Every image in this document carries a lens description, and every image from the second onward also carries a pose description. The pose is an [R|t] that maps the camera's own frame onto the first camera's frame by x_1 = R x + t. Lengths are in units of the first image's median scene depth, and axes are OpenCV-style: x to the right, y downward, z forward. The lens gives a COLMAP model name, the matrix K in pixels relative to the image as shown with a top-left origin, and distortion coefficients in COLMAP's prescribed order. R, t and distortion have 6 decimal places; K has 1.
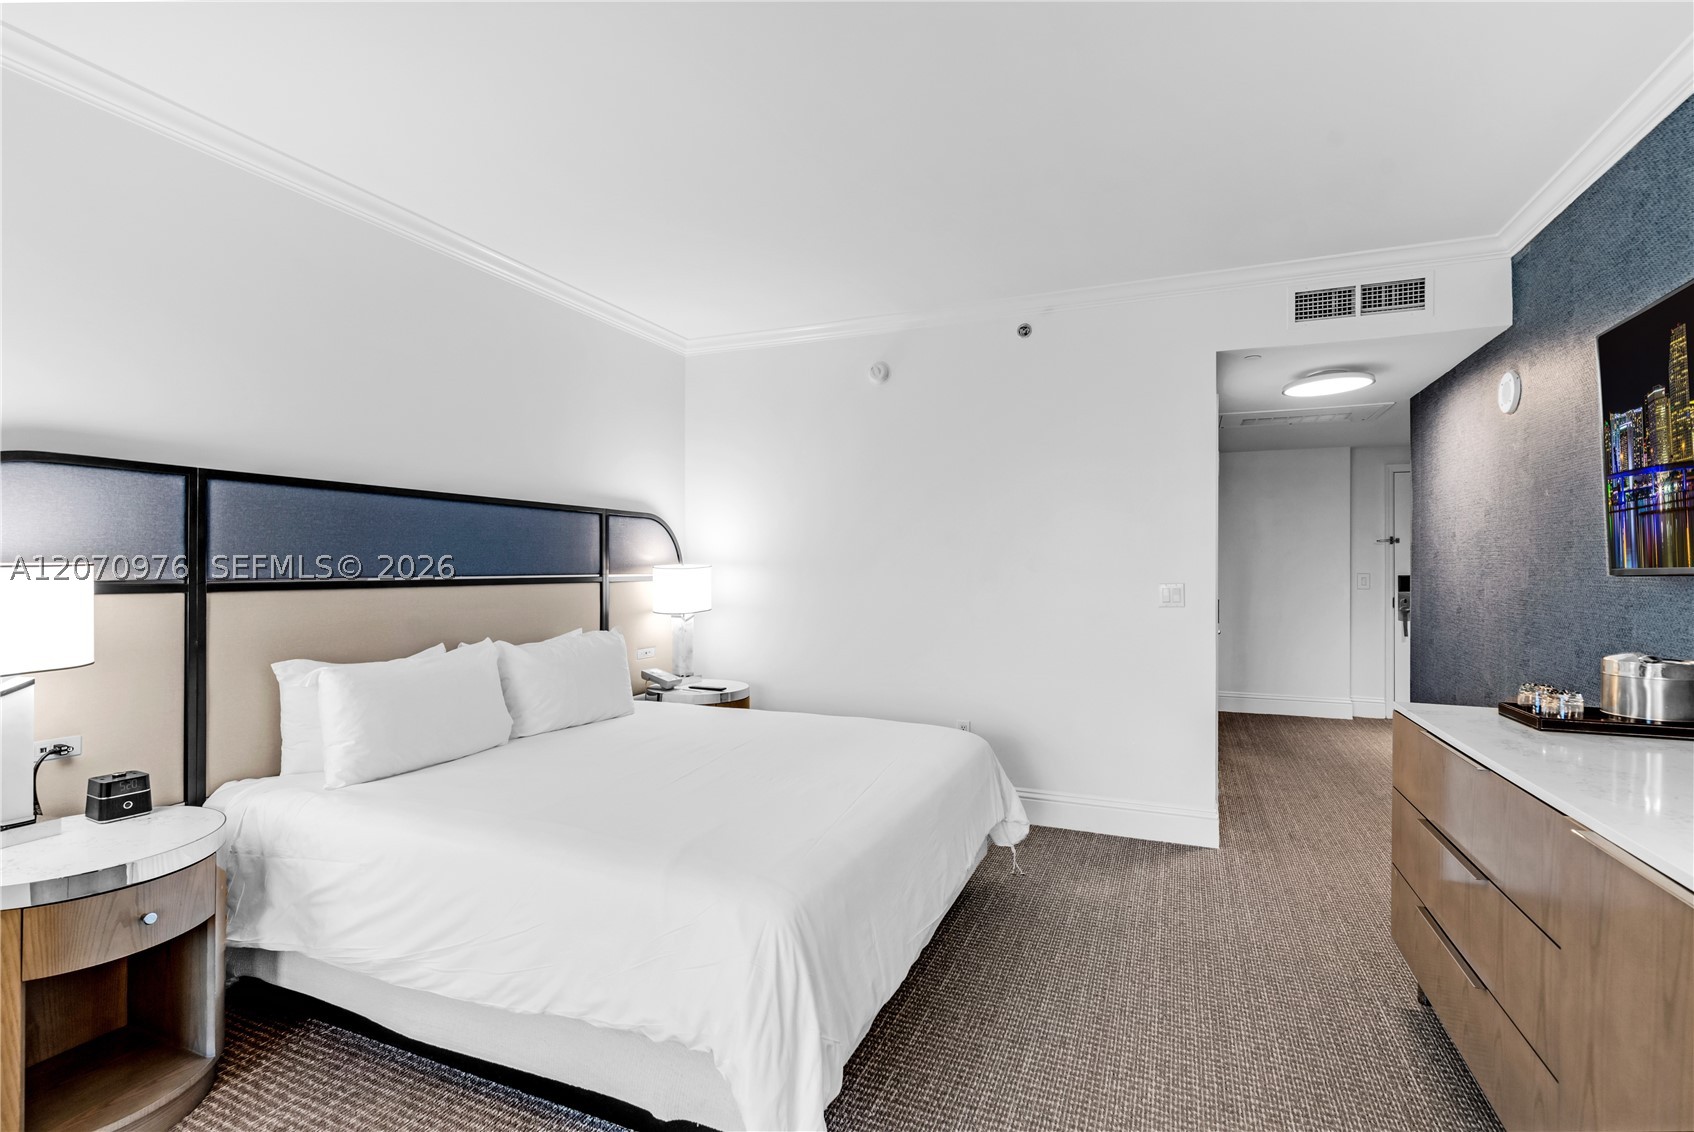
lens RADIAL K [[783.6, 0, 847.0], [0, 783.6, 566.0], [0, 0, 1]] dist [0.001308, 0.000448]
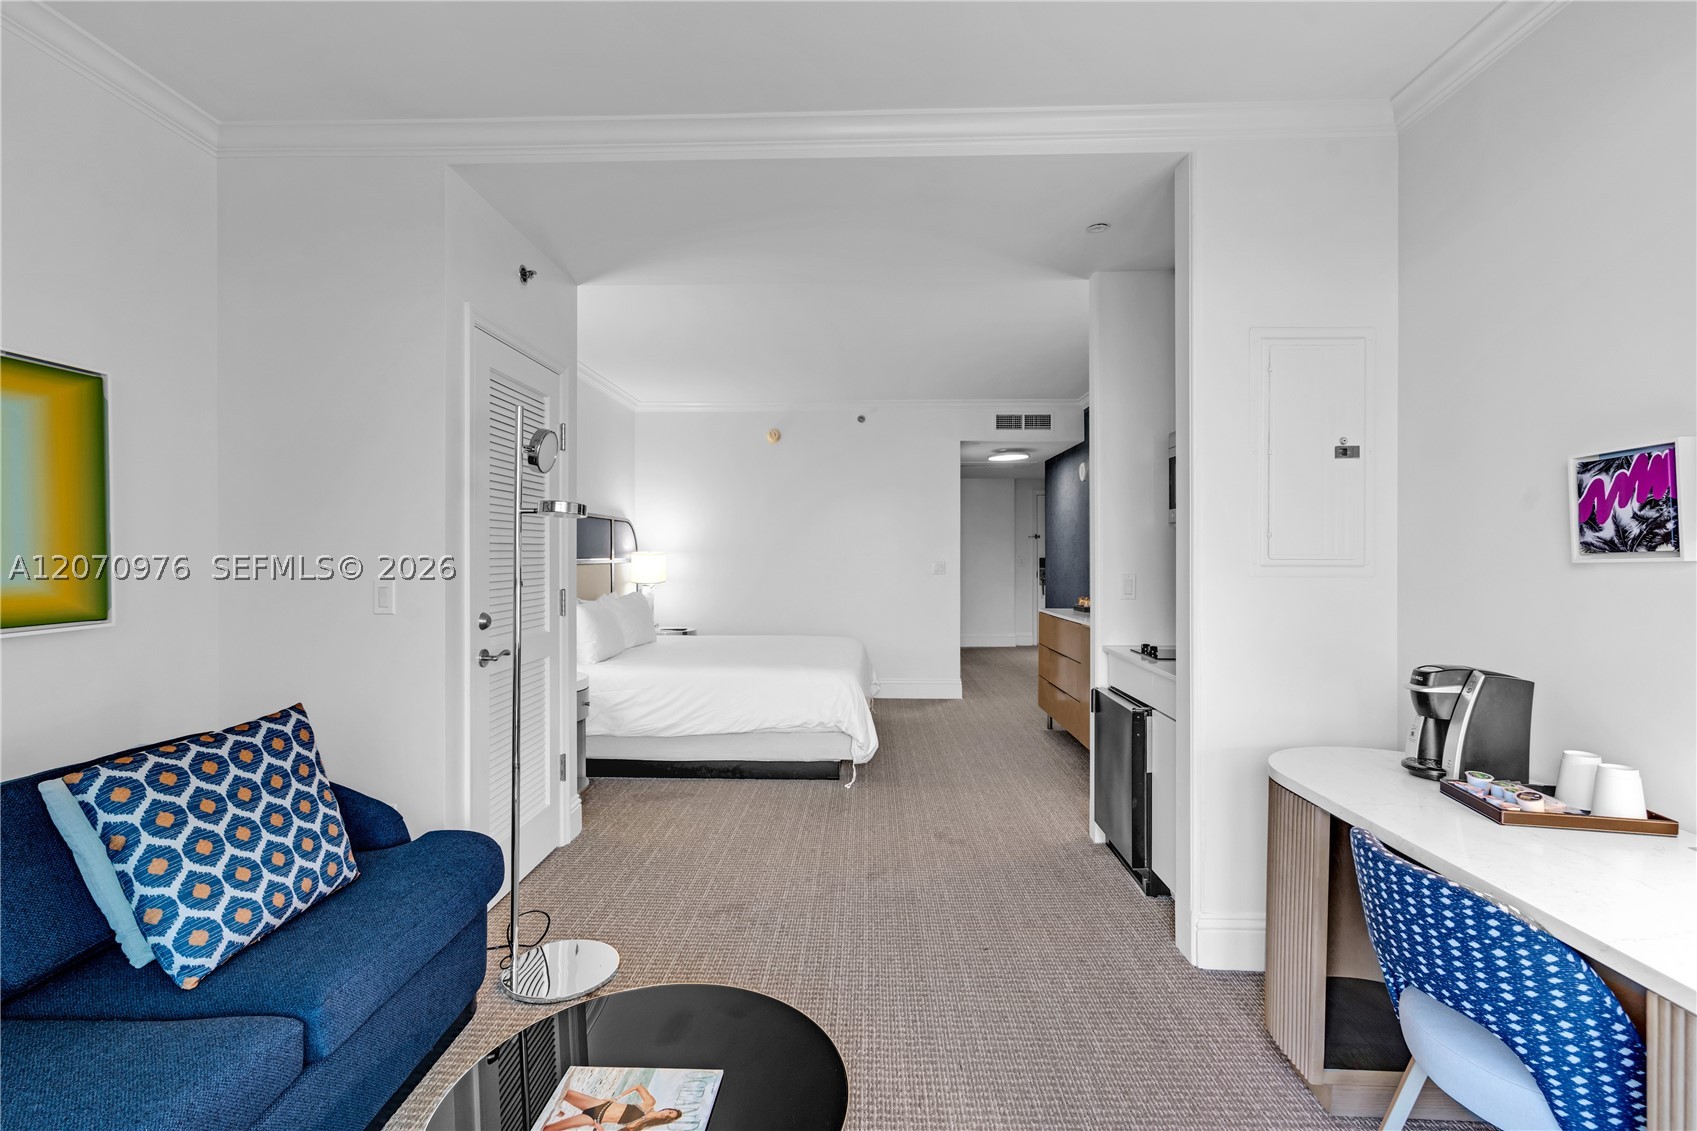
lens RADIAL K [[770.2, 0, 849.1], [0, 770.2, 562.6], [0, 0, 1]] dist [-0.001384, 0.000843]
pose [[0.931864, -0.007601, 0.362727, -0.425069], [0.003878, 0.999932, 0.010989, 0.003212], [-0.362786, -0.008834, 0.931831, -0.599552]]
